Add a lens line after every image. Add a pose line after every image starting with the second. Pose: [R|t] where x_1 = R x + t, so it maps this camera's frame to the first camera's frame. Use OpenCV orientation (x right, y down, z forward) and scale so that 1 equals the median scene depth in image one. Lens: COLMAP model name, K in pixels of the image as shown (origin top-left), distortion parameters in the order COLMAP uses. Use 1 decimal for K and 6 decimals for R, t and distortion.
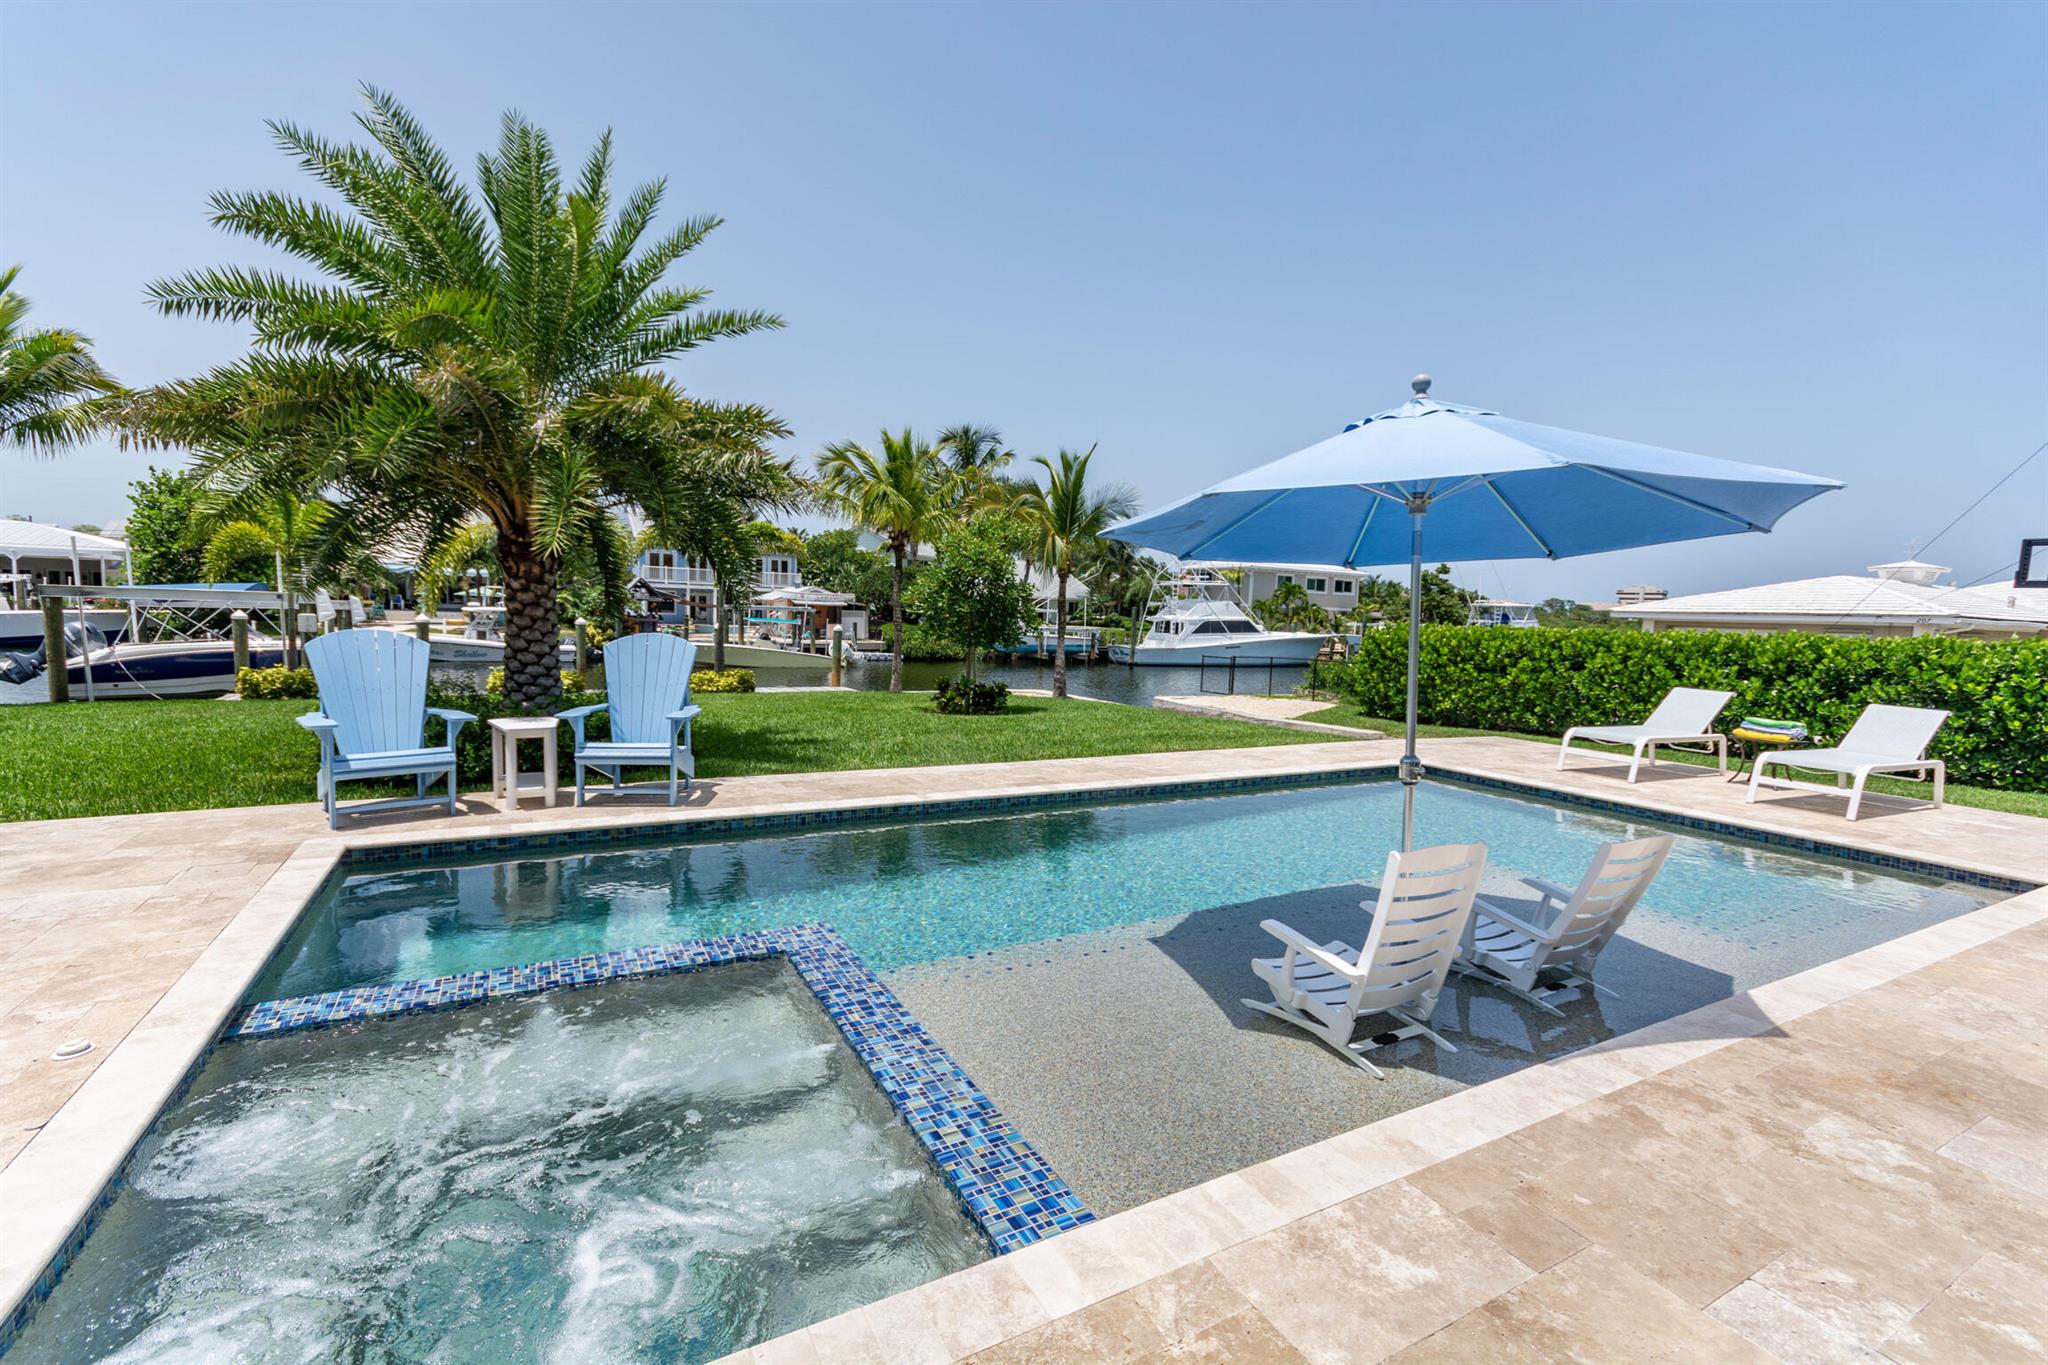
lens RADIAL K [[896.5, 0, 1044.7], [0, 896.5, 677.6], [0, 0, 1]] dist [0.007829, 0.000427]
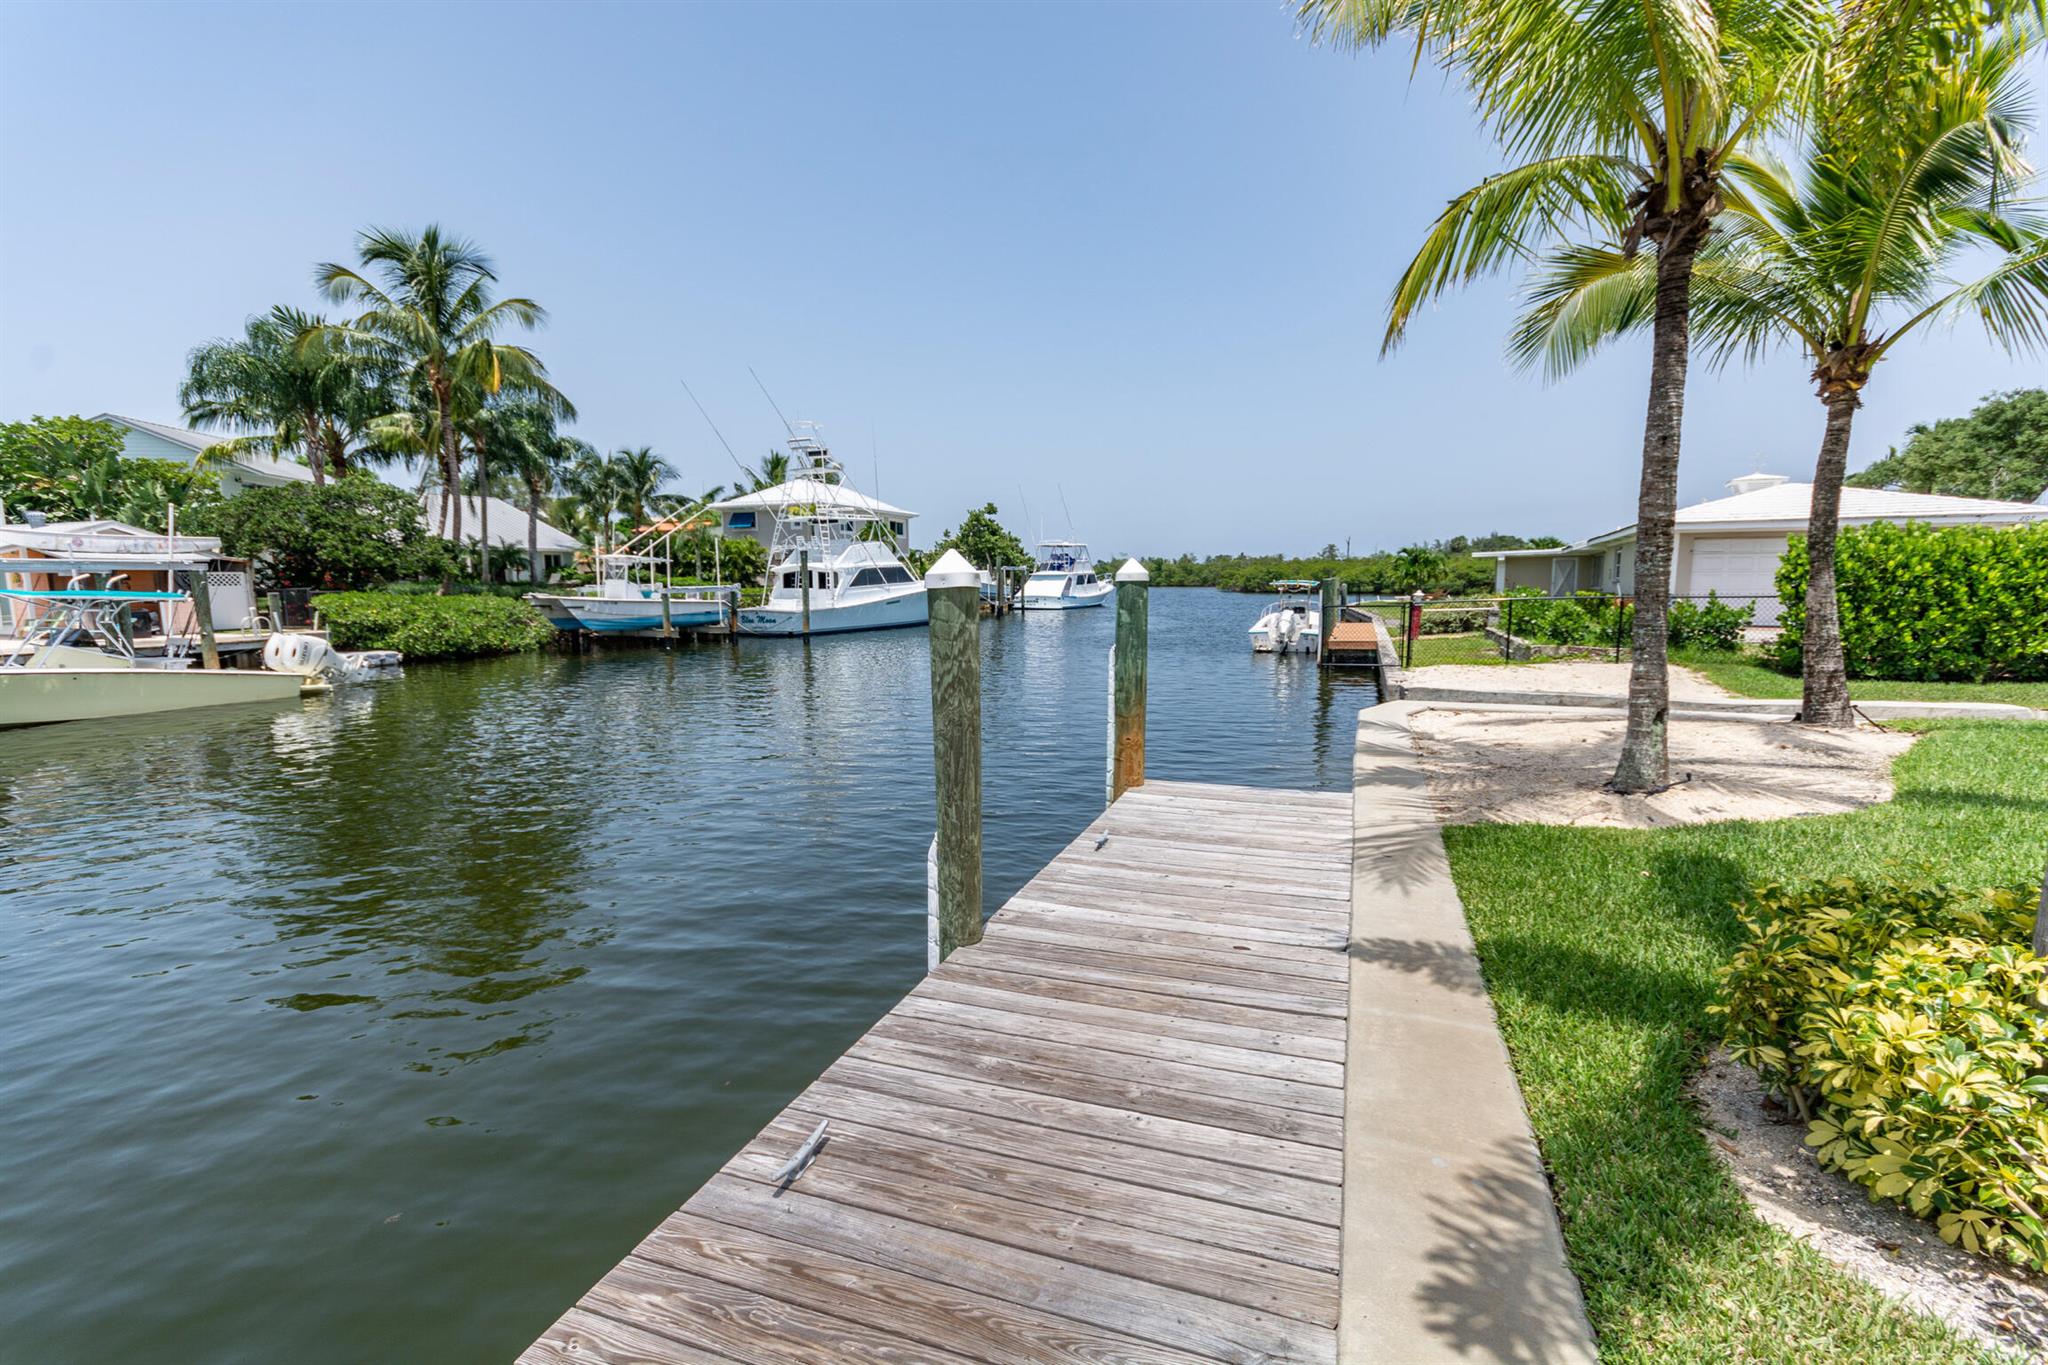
lens RADIAL K [[896.5, 0, 1020.7], [0, 896.5, 683.8], [0, 0, 1]] dist [0.007829, 0.000427]
pose [[0.762460, -0.116027, 0.636548, -0.210067], [0.080653, 0.993161, 0.084422, -0.021086], [-0.641989, -0.013029, 0.766603, 0.354316]]
